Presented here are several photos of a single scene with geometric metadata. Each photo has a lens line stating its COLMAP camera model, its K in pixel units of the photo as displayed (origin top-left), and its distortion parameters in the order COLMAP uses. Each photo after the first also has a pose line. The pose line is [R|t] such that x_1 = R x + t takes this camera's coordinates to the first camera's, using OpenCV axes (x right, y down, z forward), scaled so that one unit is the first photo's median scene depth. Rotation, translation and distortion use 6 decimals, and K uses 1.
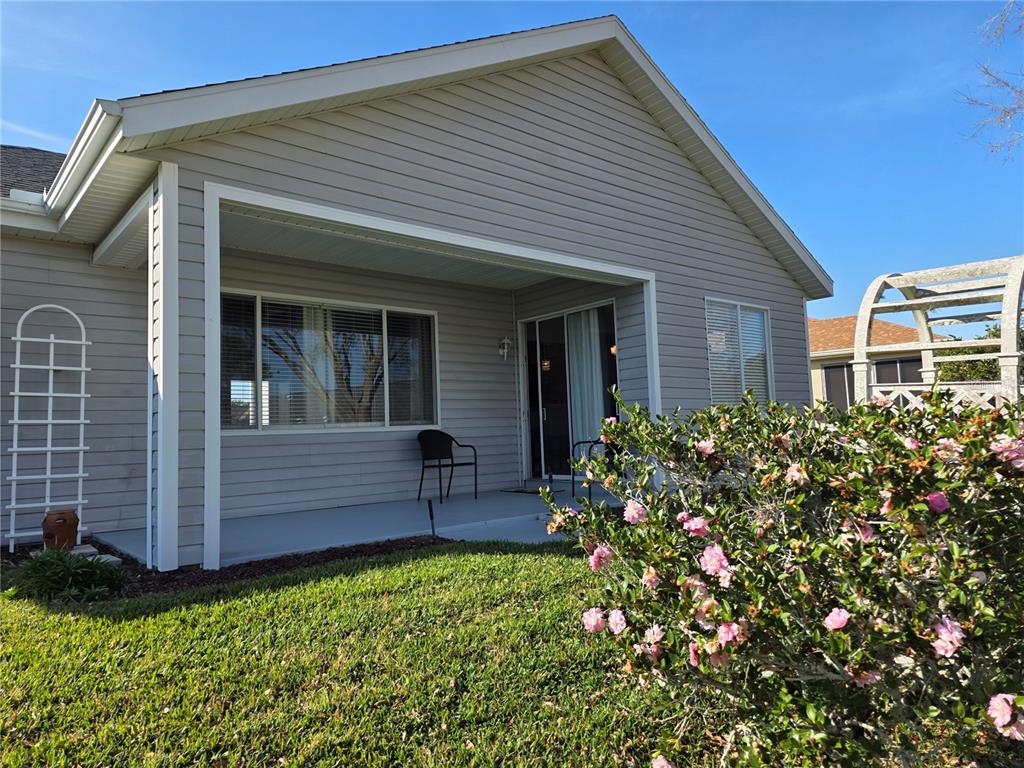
lens RADIAL K [[691.2, 0, 514.0], [0, 691.2, 380.5], [0, 0, 1]] dist [0.049060, -0.025994]
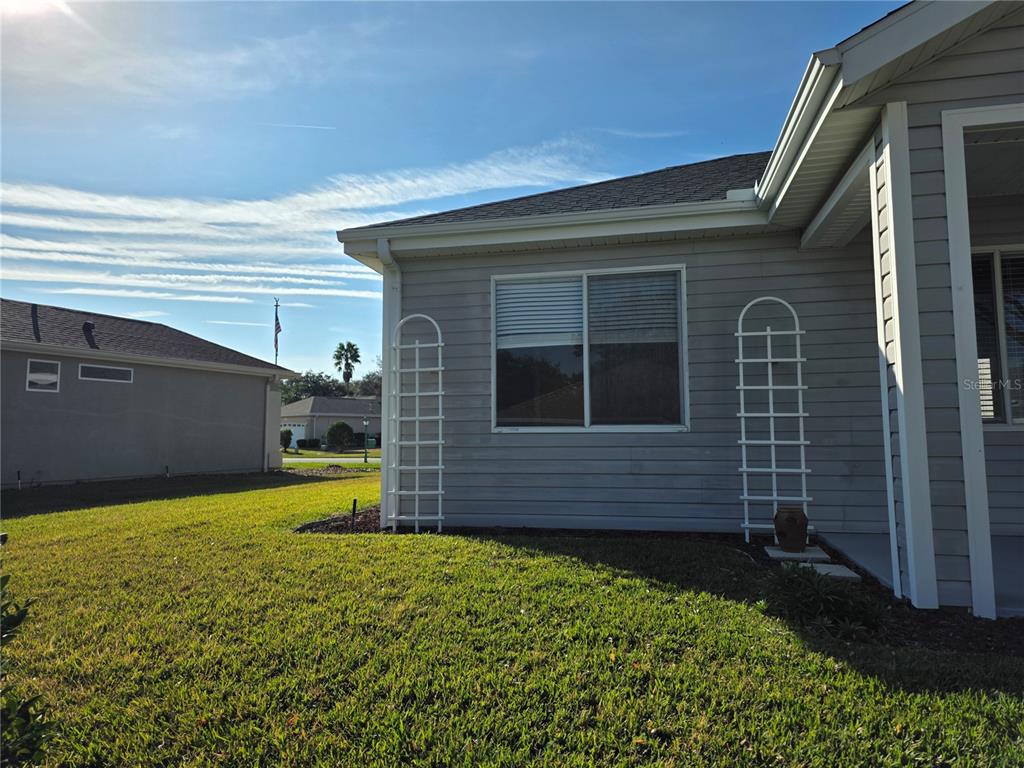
lens RADIAL K [[691.2, 0, 513.7], [0, 691.2, 380.3], [0, 0, 1]] dist [0.049060, -0.025994]
pose [[0.612571, -0.031274, -0.789797, -0.110730], [0.052826, 0.998603, 0.001429, -0.011128], [0.788649, -0.042597, 0.613367, 0.116489]]
